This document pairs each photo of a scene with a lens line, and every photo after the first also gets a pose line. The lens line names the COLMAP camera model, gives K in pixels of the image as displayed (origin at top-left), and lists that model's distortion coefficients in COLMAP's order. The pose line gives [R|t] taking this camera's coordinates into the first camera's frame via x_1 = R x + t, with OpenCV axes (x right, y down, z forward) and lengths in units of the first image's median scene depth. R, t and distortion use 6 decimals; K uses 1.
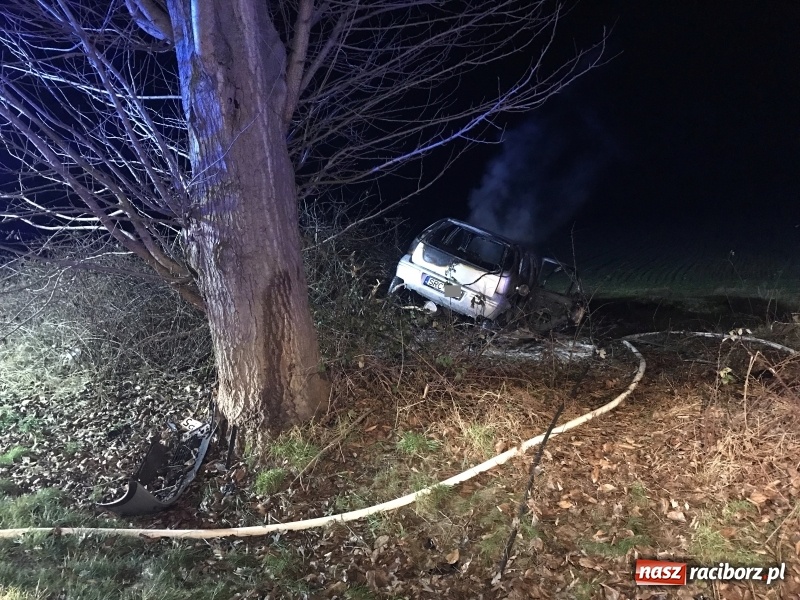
lens RADIAL K [[656.9, 0, 400.0], [0, 656.9, 296.9], [0, 0, 1]] dist [0.018540, 0.006242]
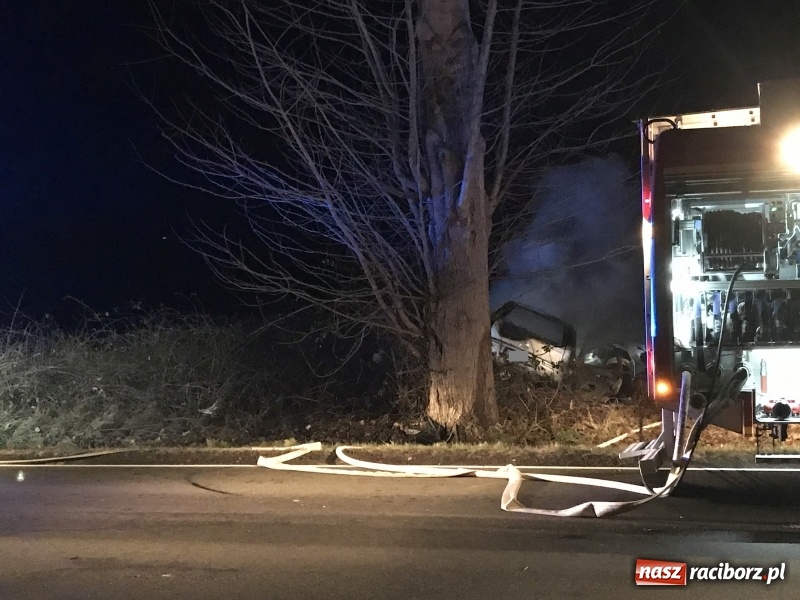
lens RADIAL K [[1276.9, 0, 400.0], [0, 1276.9, 303.7], [0, 0, 1]] dist [0.136438, 0.000000]
pose [[0.974739, 0.031058, 0.221175, -1.107317], [-0.004376, 0.992750, -0.120121, 0.281863], [-0.223302, 0.116119, 0.967808, -2.079551]]
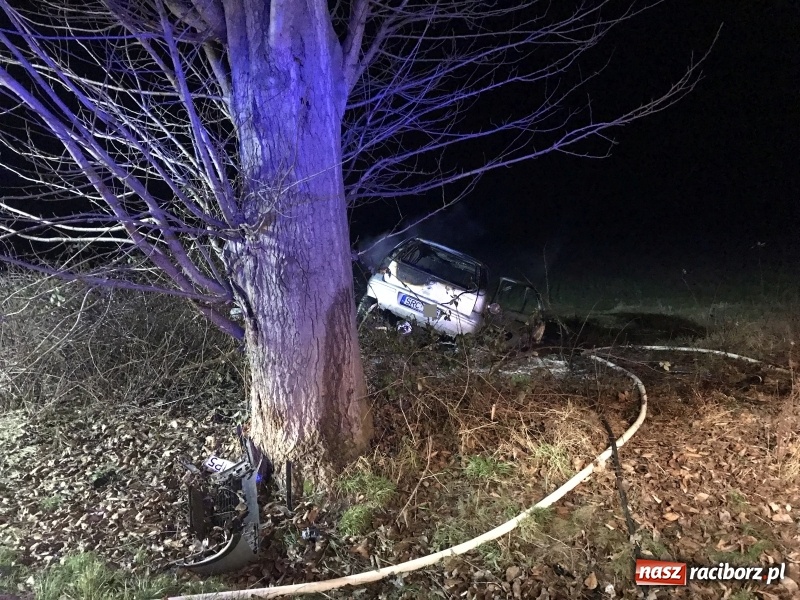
lens RADIAL K [[656.9, 0, 400.0], [0, 656.9, 295.2], [0, 0, 1]] dist [0.018540, 0.006242]
pose [[0.970389, -0.008006, 0.241415, -0.321803], [0.017316, 0.999185, -0.036467, 0.005361], [-0.240926, 0.039568, 0.969737, 0.088896]]
